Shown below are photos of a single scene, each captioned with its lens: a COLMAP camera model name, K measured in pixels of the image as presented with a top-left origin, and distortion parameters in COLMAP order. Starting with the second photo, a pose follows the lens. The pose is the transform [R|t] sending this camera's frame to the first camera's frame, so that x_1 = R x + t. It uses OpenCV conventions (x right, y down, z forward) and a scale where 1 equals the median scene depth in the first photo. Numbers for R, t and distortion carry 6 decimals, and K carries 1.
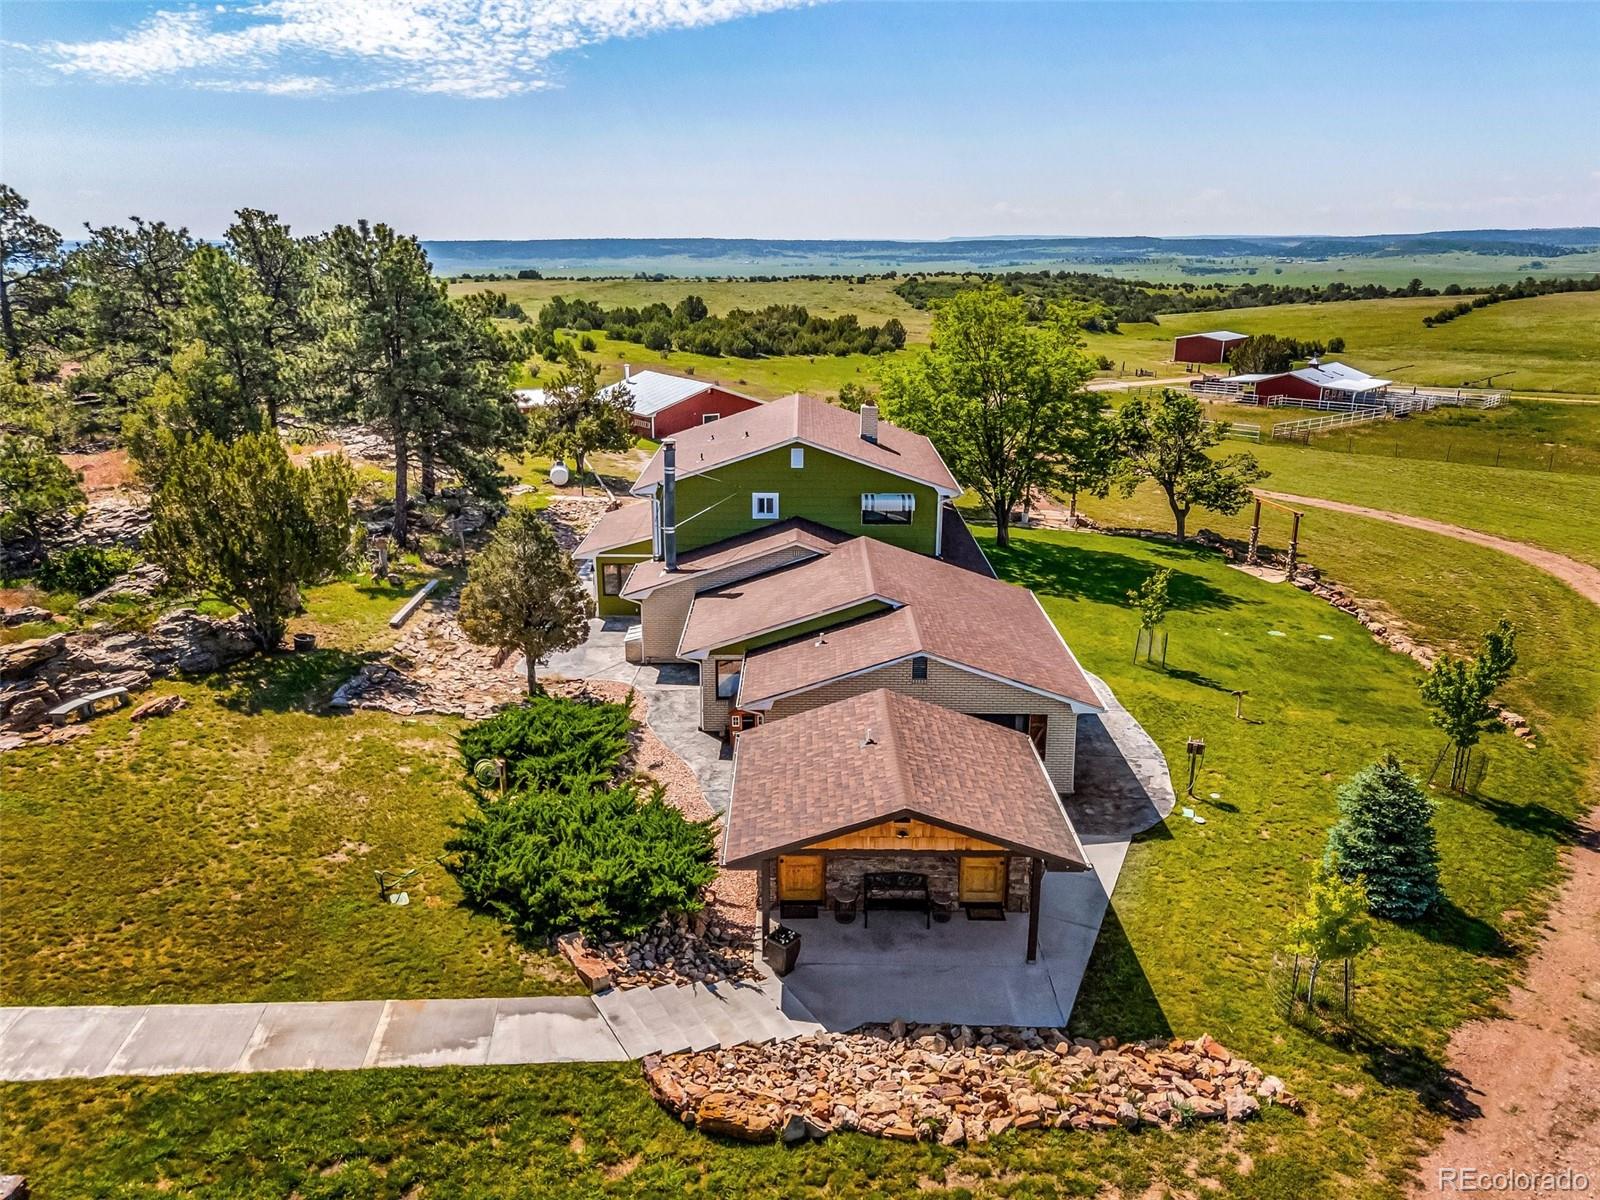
lens RADIAL K [[1184.4, 0, 800.0], [0, 1184.4, 600.0], [0, 0, 1]] dist [0.084965, -0.070752]
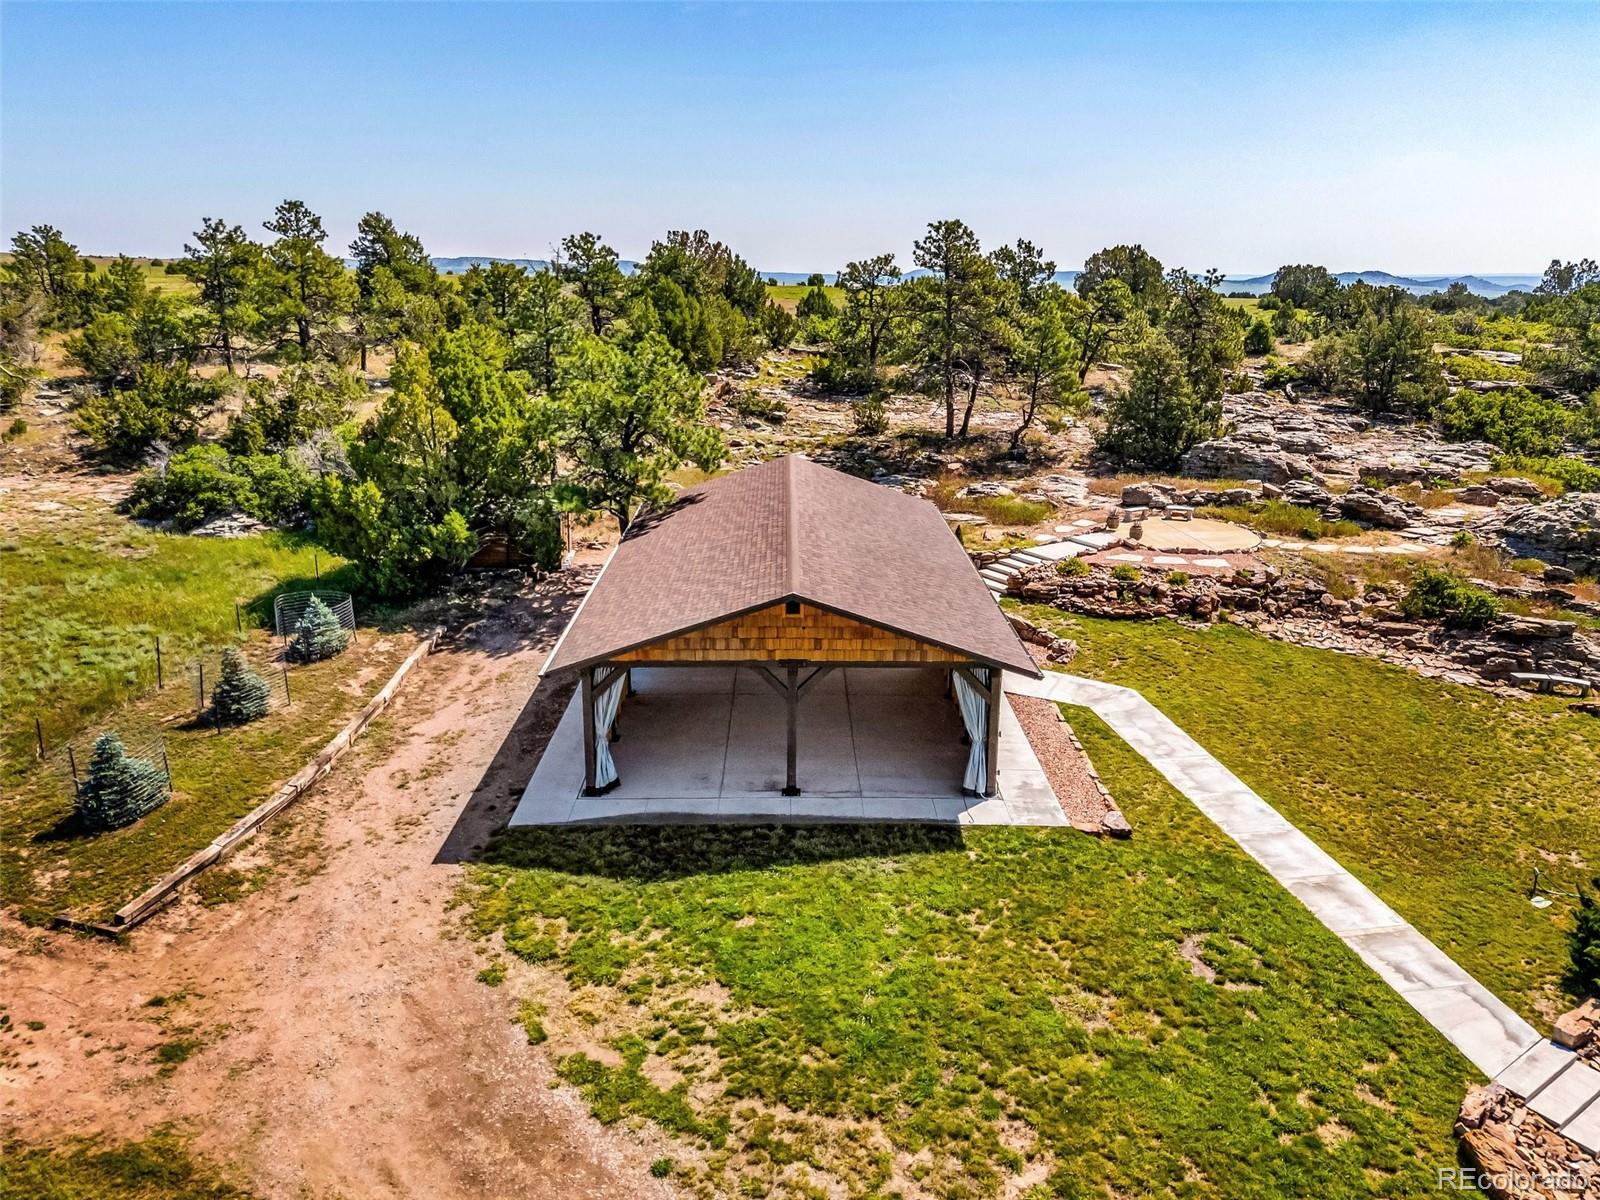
lens RADIAL K [[1184.4, 0, 800.0], [0, 1184.4, 600.0], [0, 0, 1]] dist [0.084965, -0.070752]
pose [[0.108549, 0.276425, -0.954886, 0.446972], [-0.298192, 0.925382, 0.233987, -0.046555], [0.948314, 0.259340, 0.182877, 0.080345]]
